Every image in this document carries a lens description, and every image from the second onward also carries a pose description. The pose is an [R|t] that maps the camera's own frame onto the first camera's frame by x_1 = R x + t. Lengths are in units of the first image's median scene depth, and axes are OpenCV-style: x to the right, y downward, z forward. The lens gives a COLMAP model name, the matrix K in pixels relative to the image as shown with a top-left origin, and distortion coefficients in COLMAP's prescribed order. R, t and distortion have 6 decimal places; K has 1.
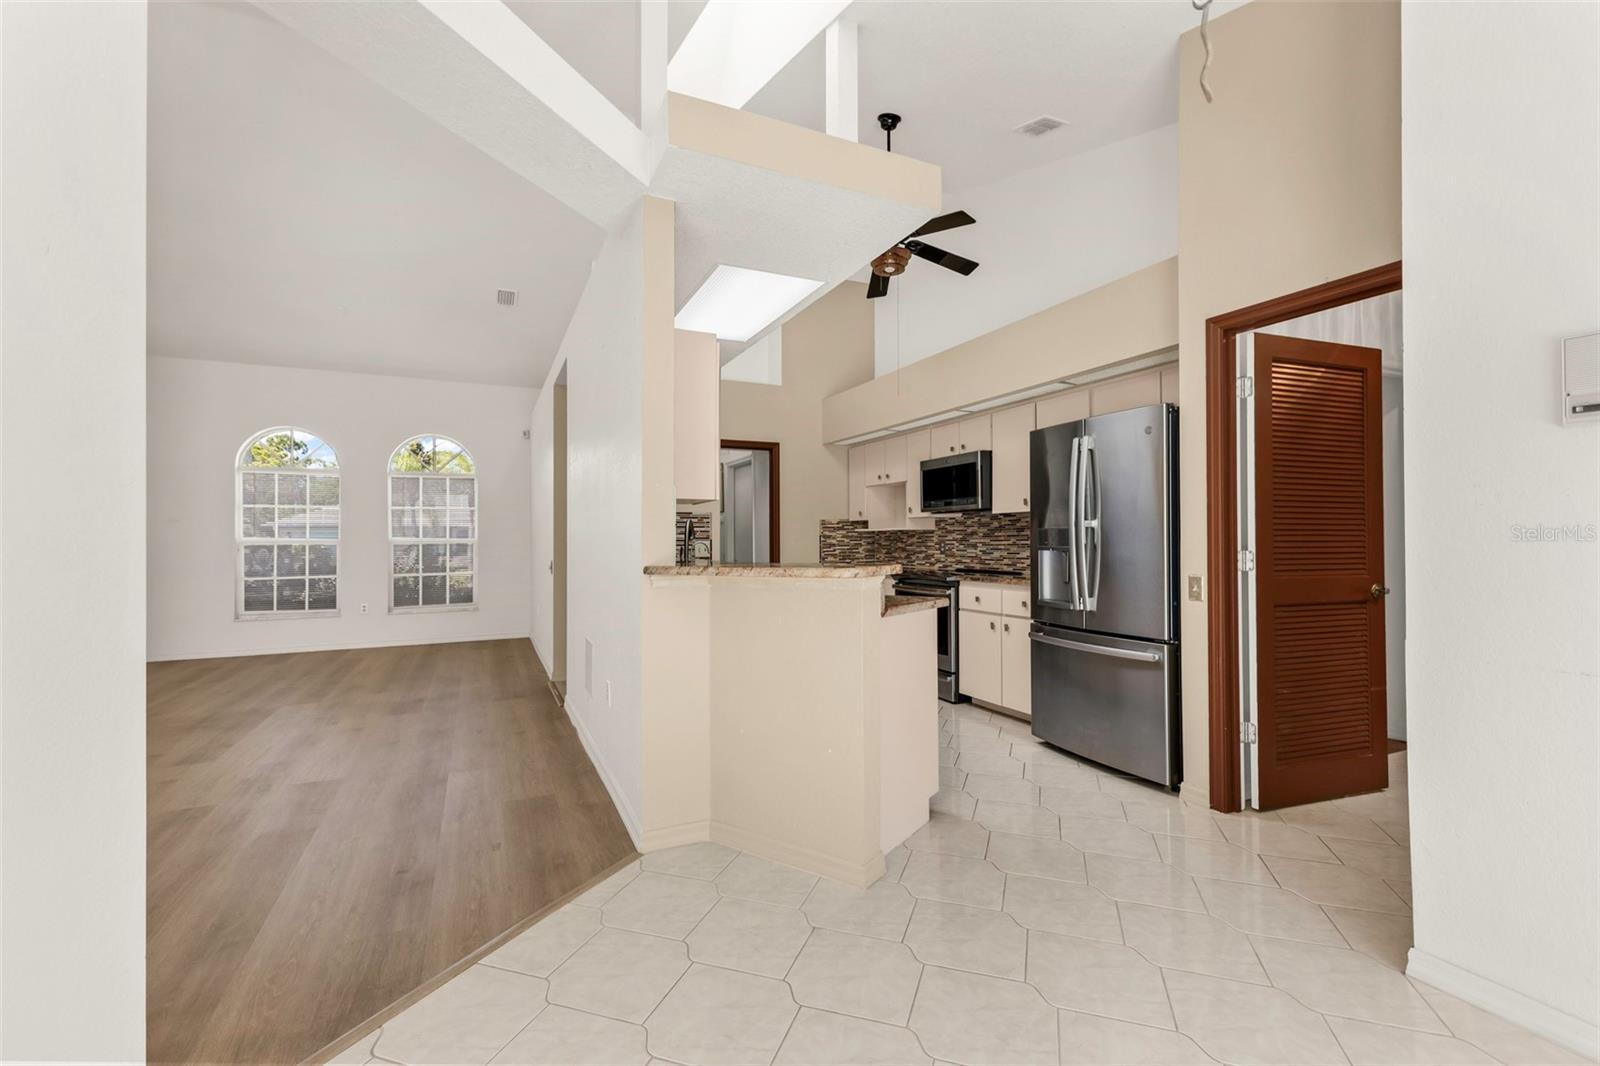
lens RADIAL K [[700.6, 0, 802.3], [0, 700.6, 533.8], [0, 0, 1]] dist [0.027981, -0.015033]
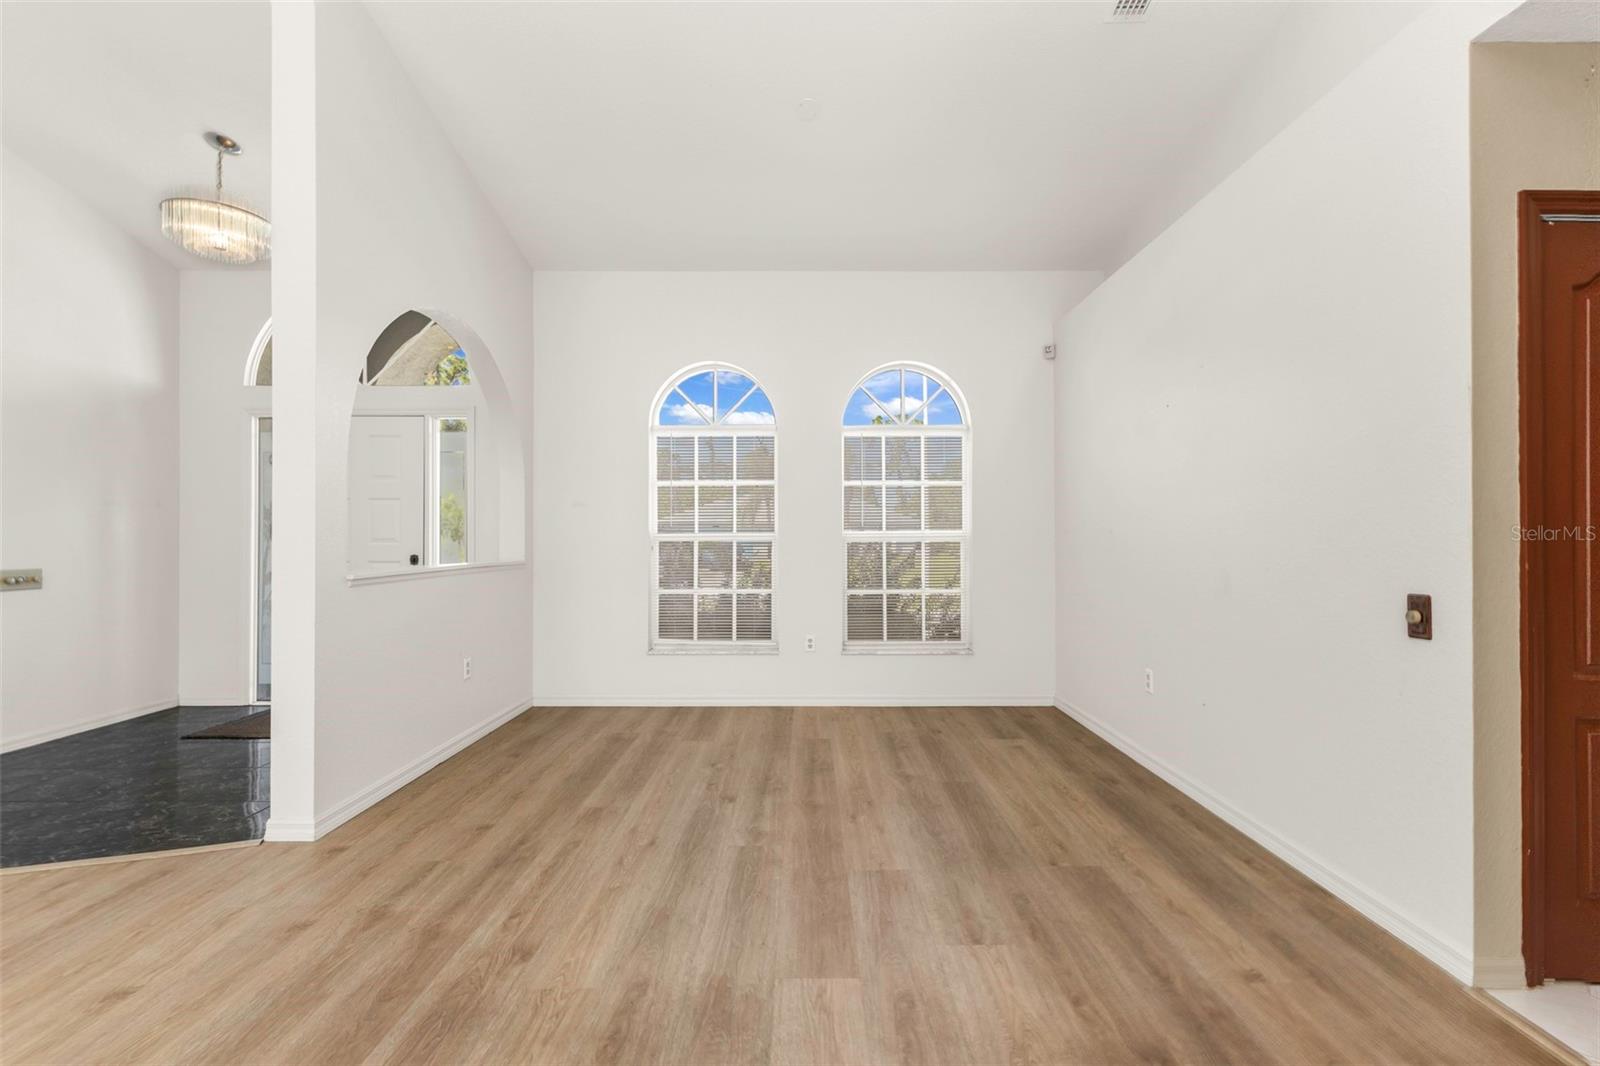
lens RADIAL K [[688.8, 0, 802.8], [0, 688.8, 537.7], [0, 0, 1]] dist [0.010607, -0.000055]
pose [[0.907331, 0.005412, -0.420382, -0.366742], [-0.000749, 0.999936, 0.011255, 0.004604], [0.420416, -0.009897, 0.907277, 0.437754]]
